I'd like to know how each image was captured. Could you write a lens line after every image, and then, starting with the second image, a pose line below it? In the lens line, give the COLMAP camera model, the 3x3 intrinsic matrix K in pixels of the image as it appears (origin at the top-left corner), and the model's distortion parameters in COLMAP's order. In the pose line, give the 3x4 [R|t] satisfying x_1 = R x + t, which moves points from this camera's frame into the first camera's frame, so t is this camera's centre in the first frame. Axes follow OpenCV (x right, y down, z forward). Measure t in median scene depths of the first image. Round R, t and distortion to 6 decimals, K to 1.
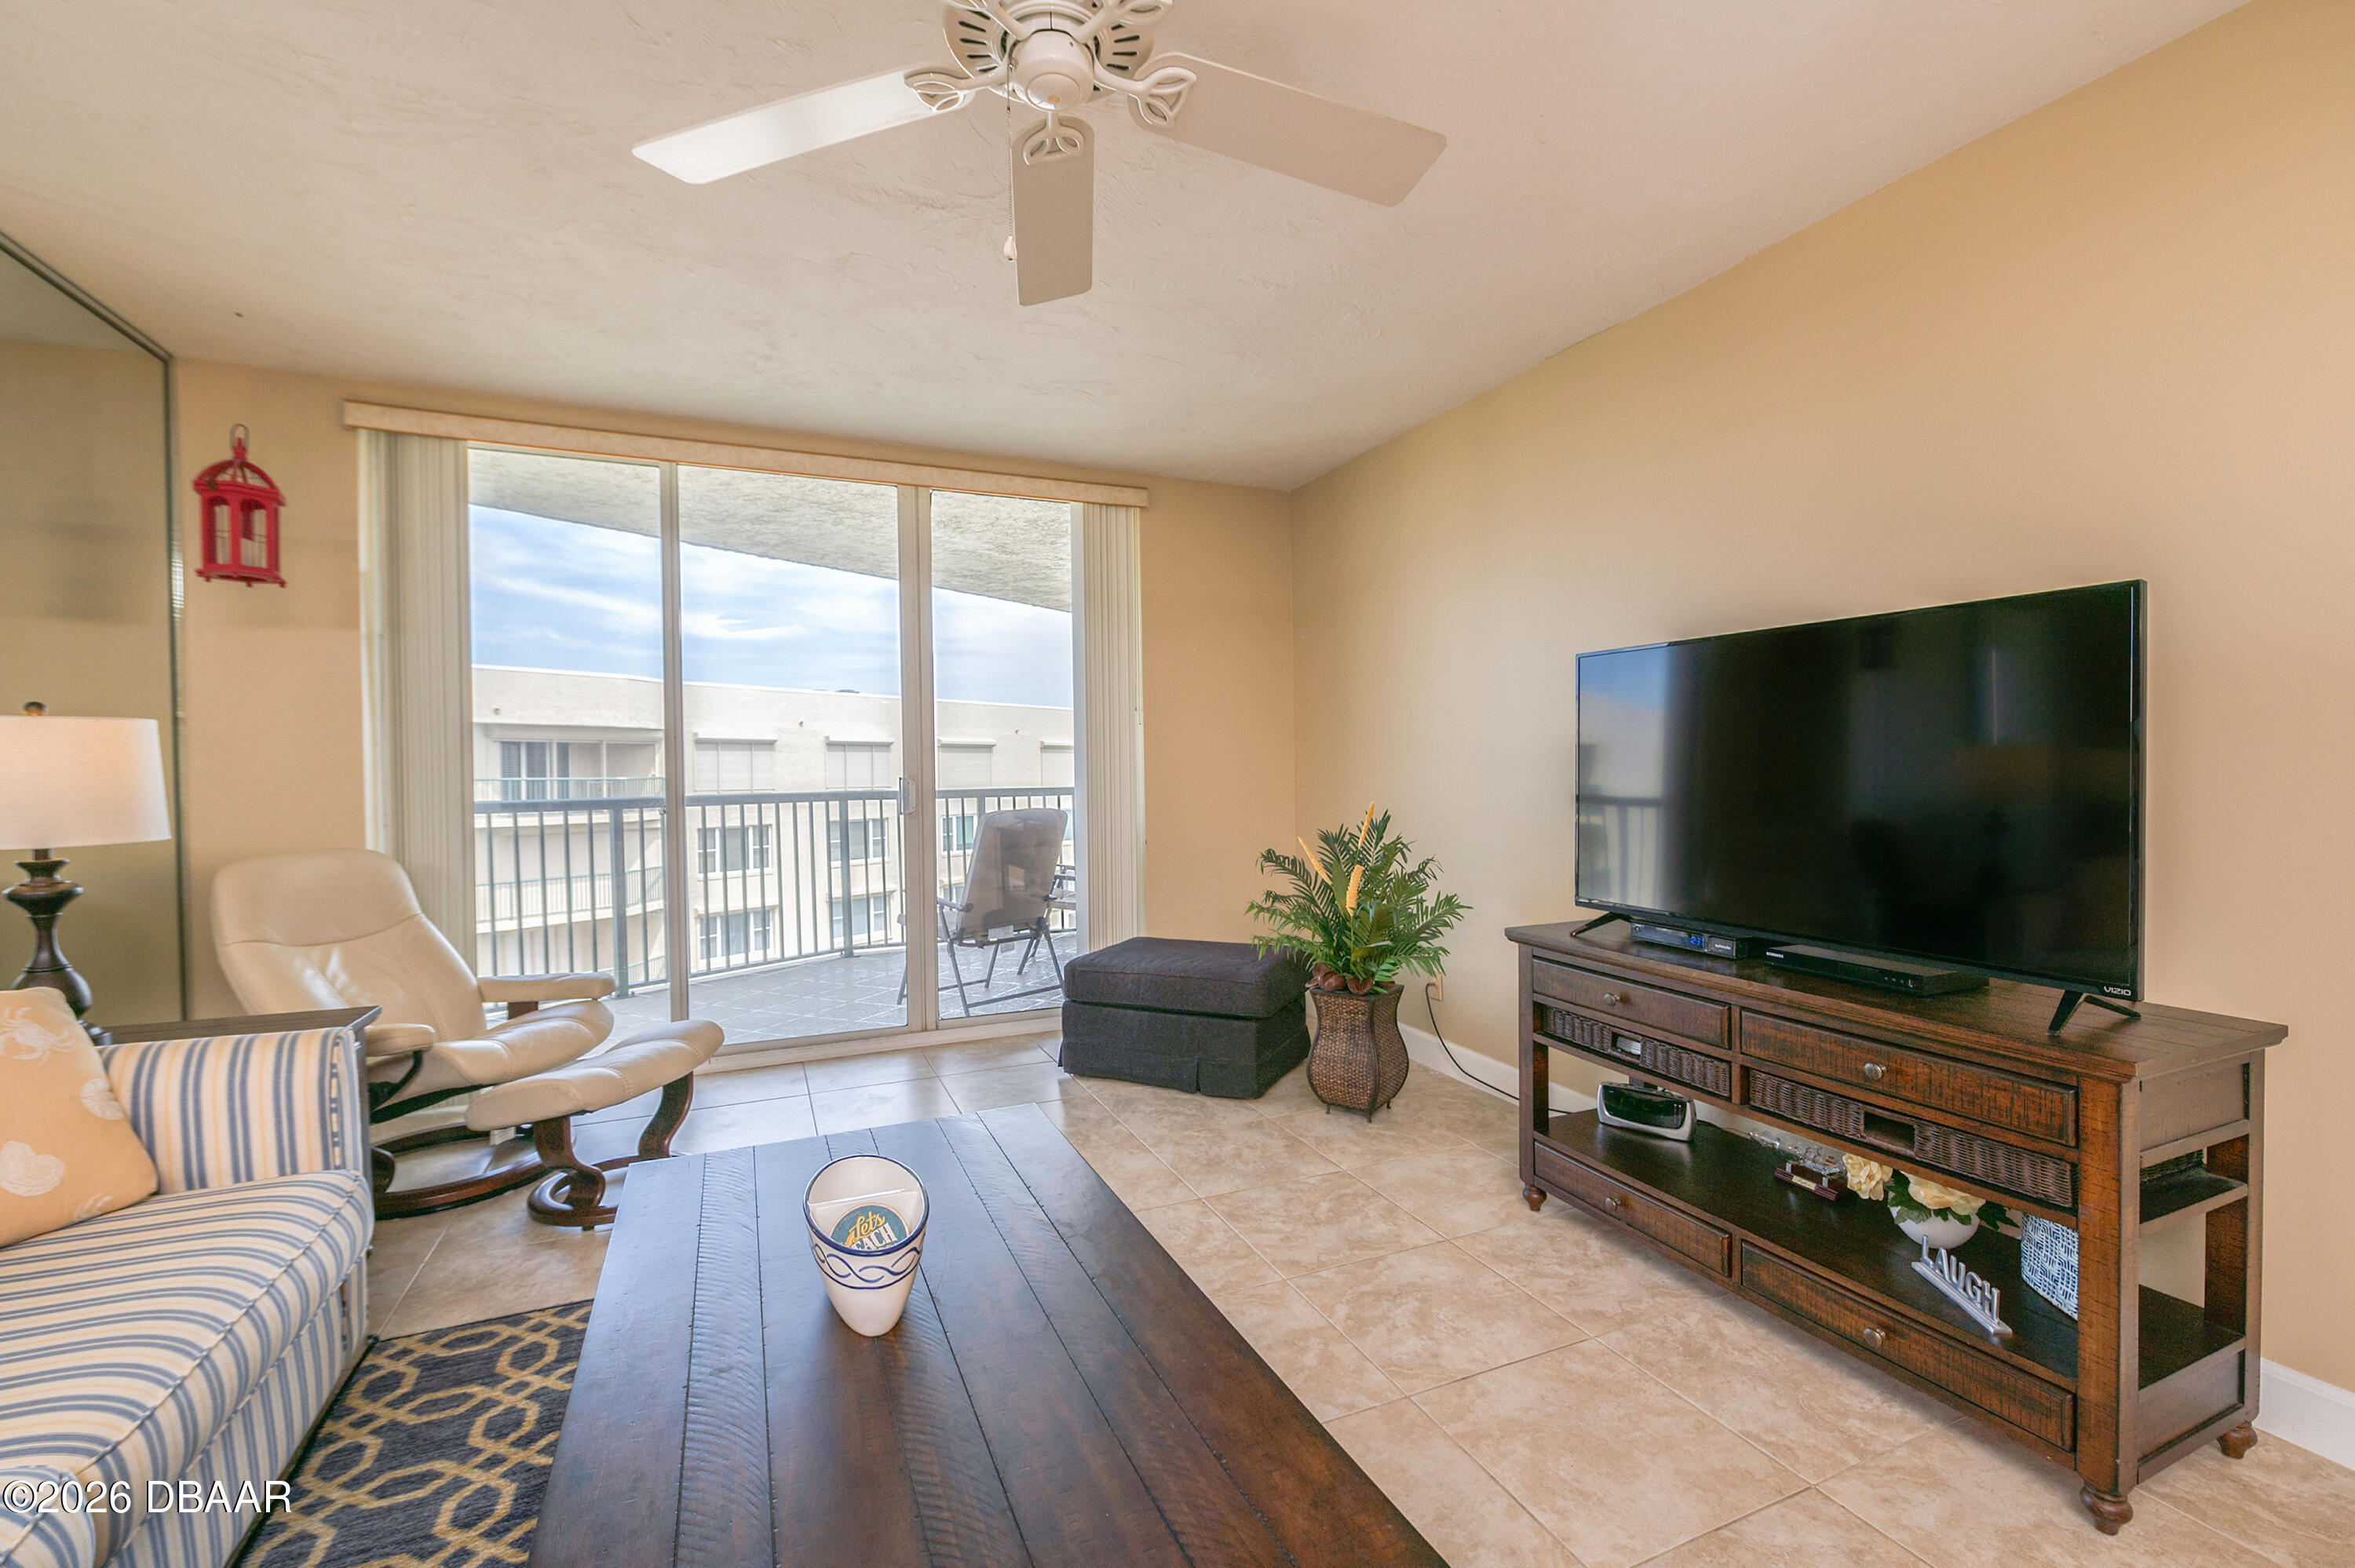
lens RADIAL K [[971.4, 0, 1177.7], [0, 971.4, 769.4], [0, 0, 1]] dist [-0.000120, -0.000136]
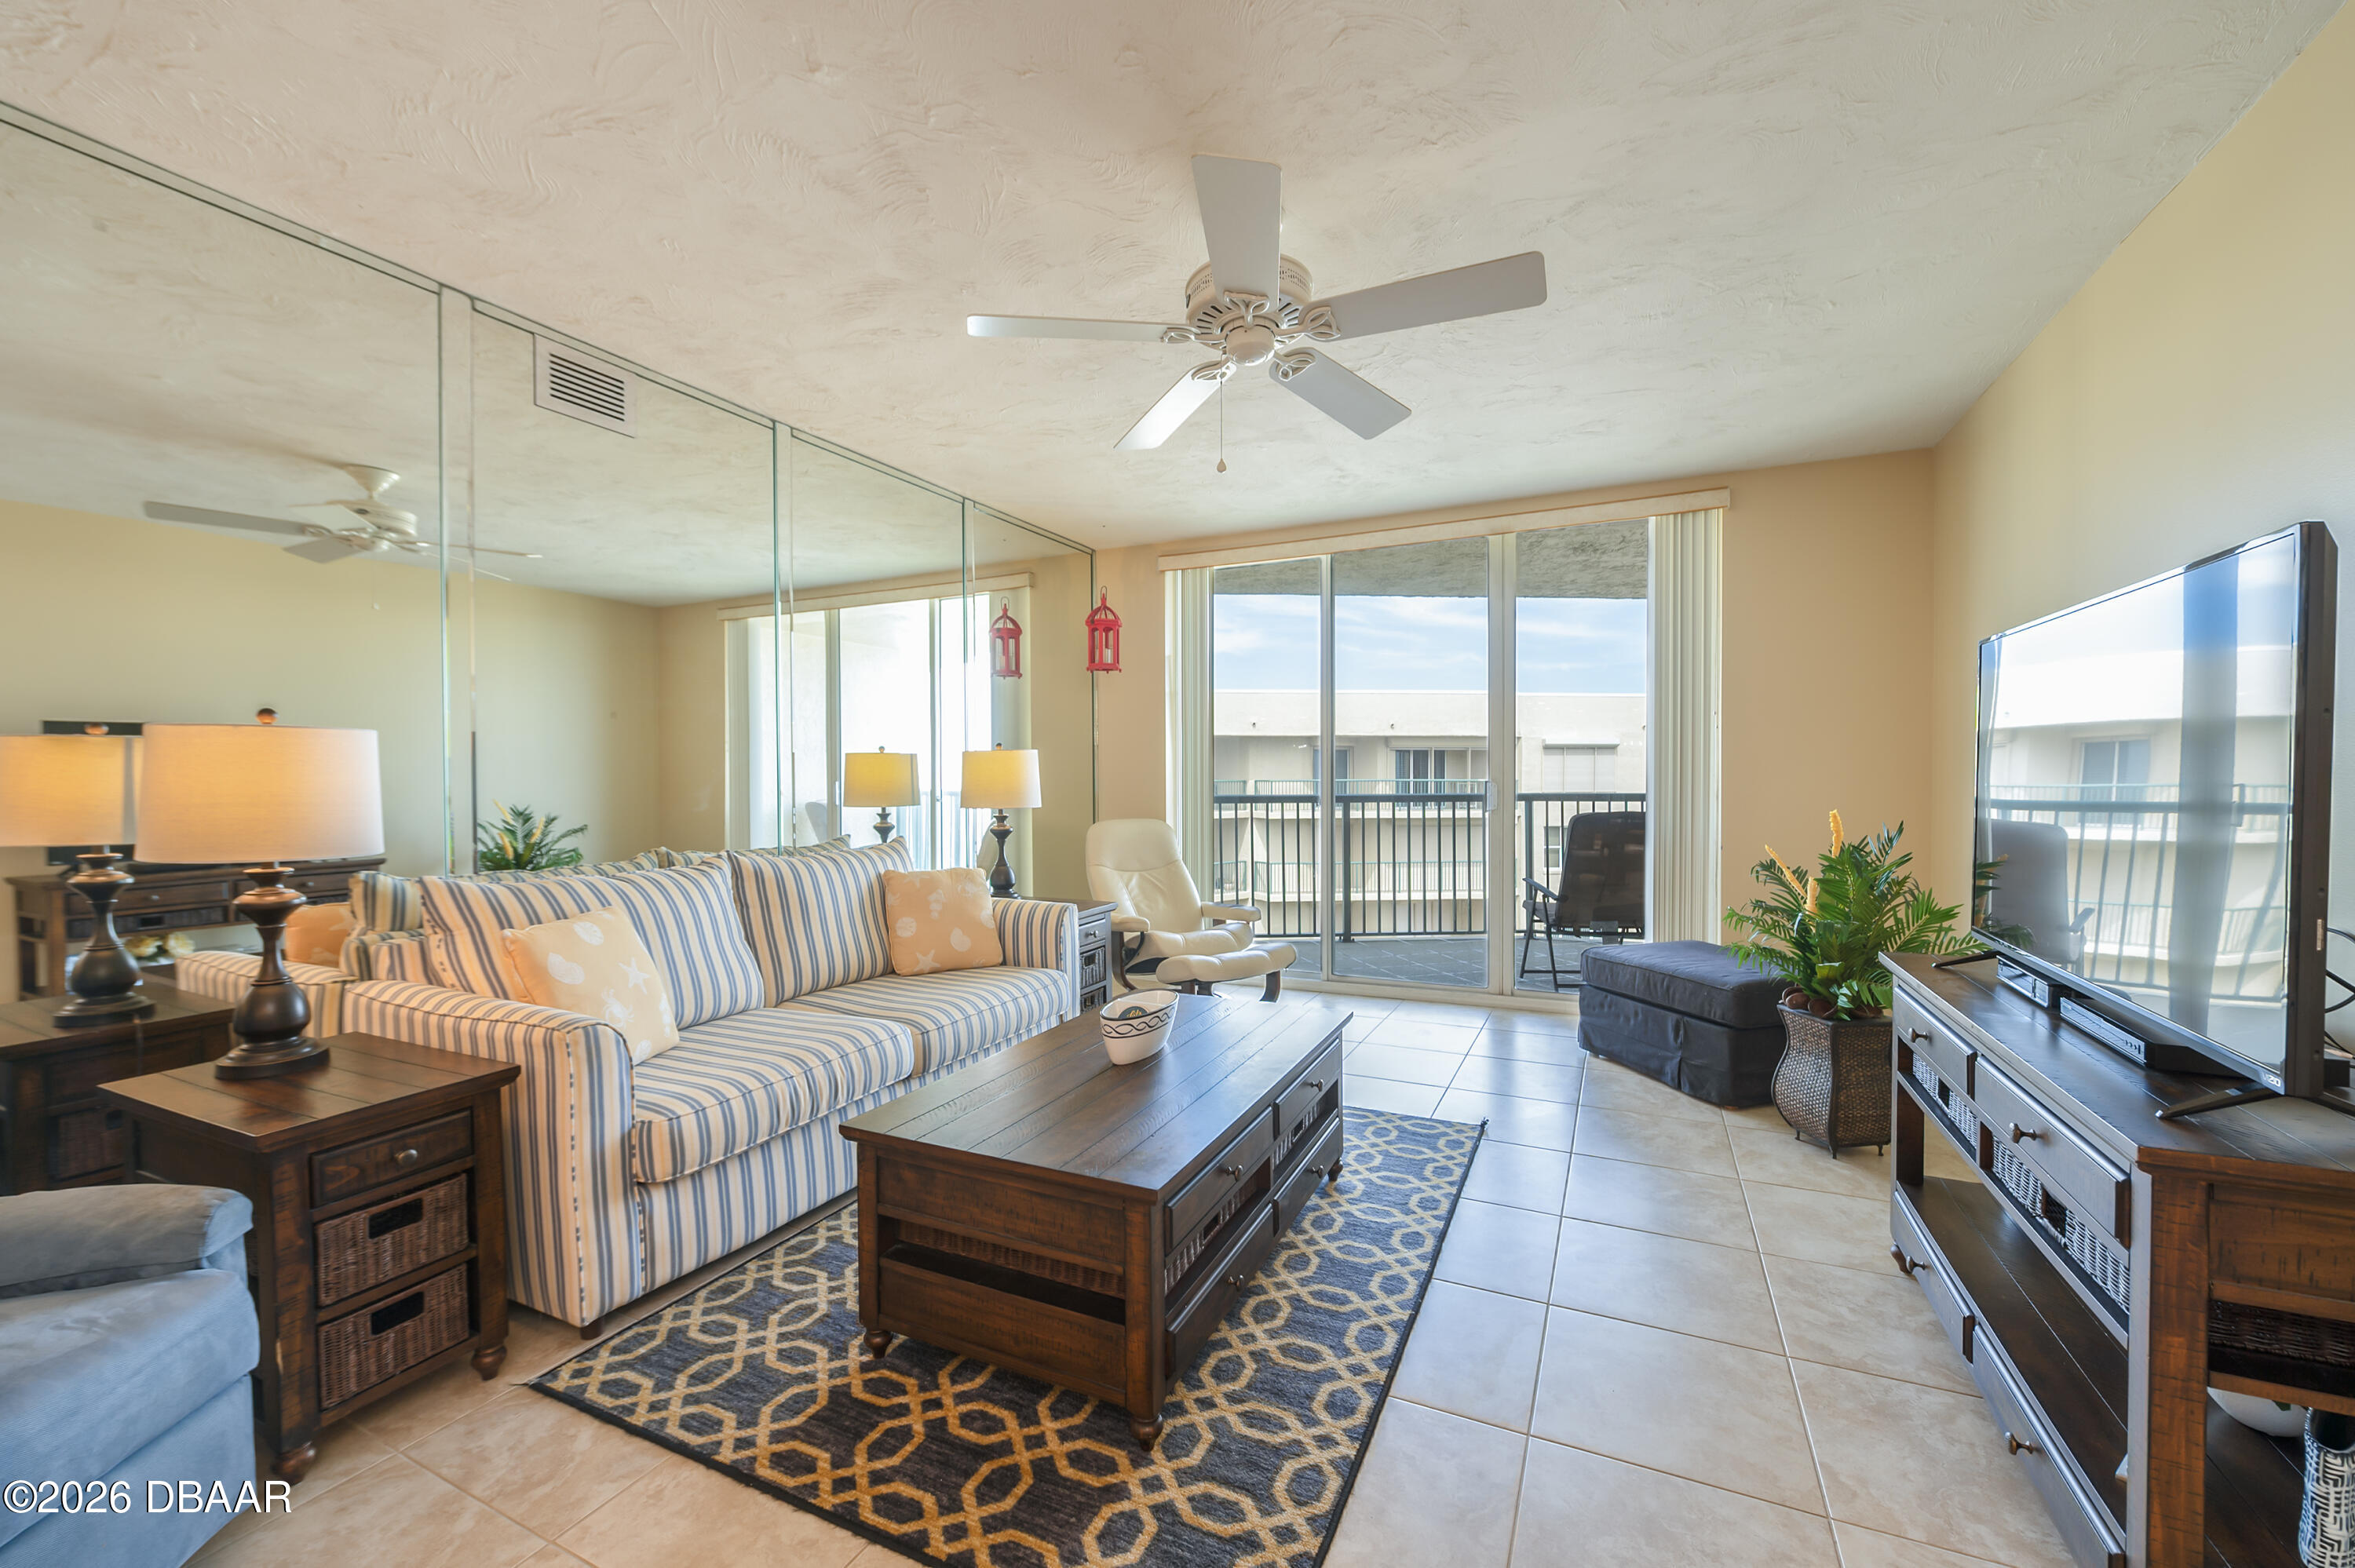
lens RADIAL K [[934.3, 0, 1177.5], [0, 934.3, 784.0], [0, 0, 1]] dist [0.000402, -0.000060]
pose [[0.648167, 0.010330, -0.761428, 0.425490], [-0.000525, 0.999914, 0.013118, -0.002669], [0.761498, -0.008103, 0.648116, -0.042404]]
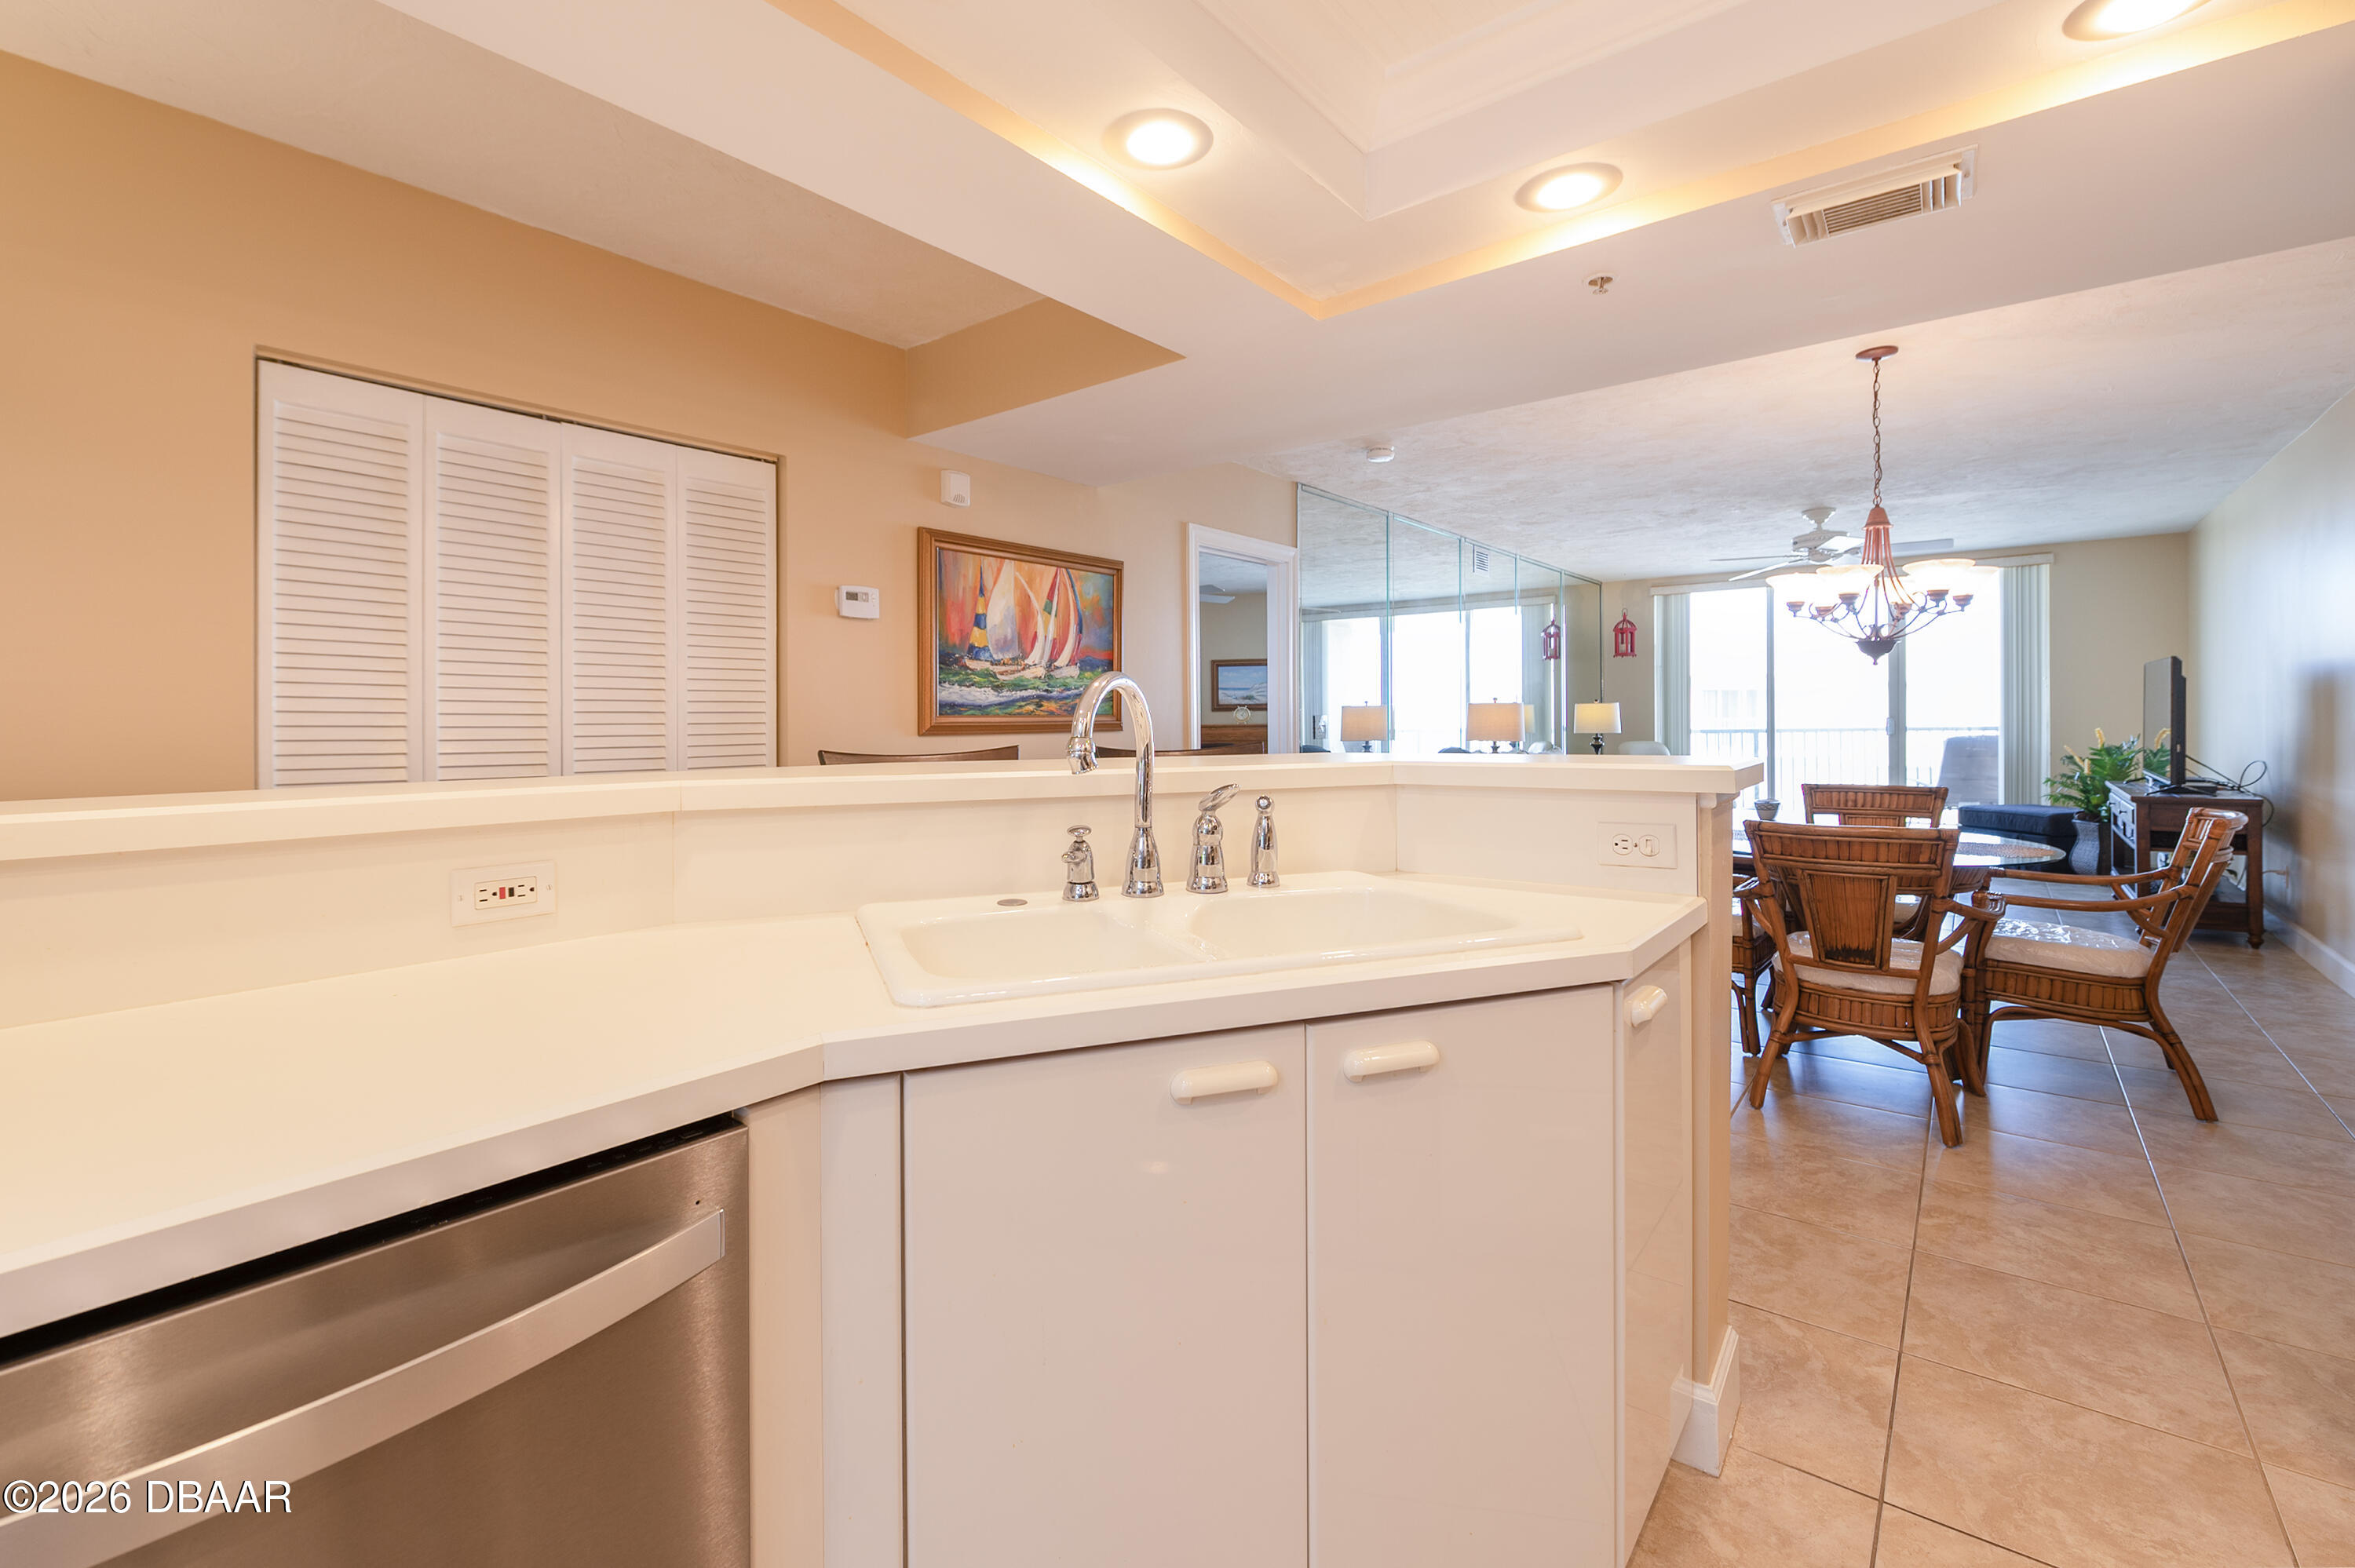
lens RADIAL K [[997.3, 0, 1141.4], [0, 997.3, 716.9], [0, 0, 1]] dist [0.000273, 0.000028]
pose [[0.437064, -0.005602, -0.899413, 1.114920], [0.003203, 0.999984, -0.004672, 0.011332], [0.899425, -0.000839, 0.437075, -1.612851]]
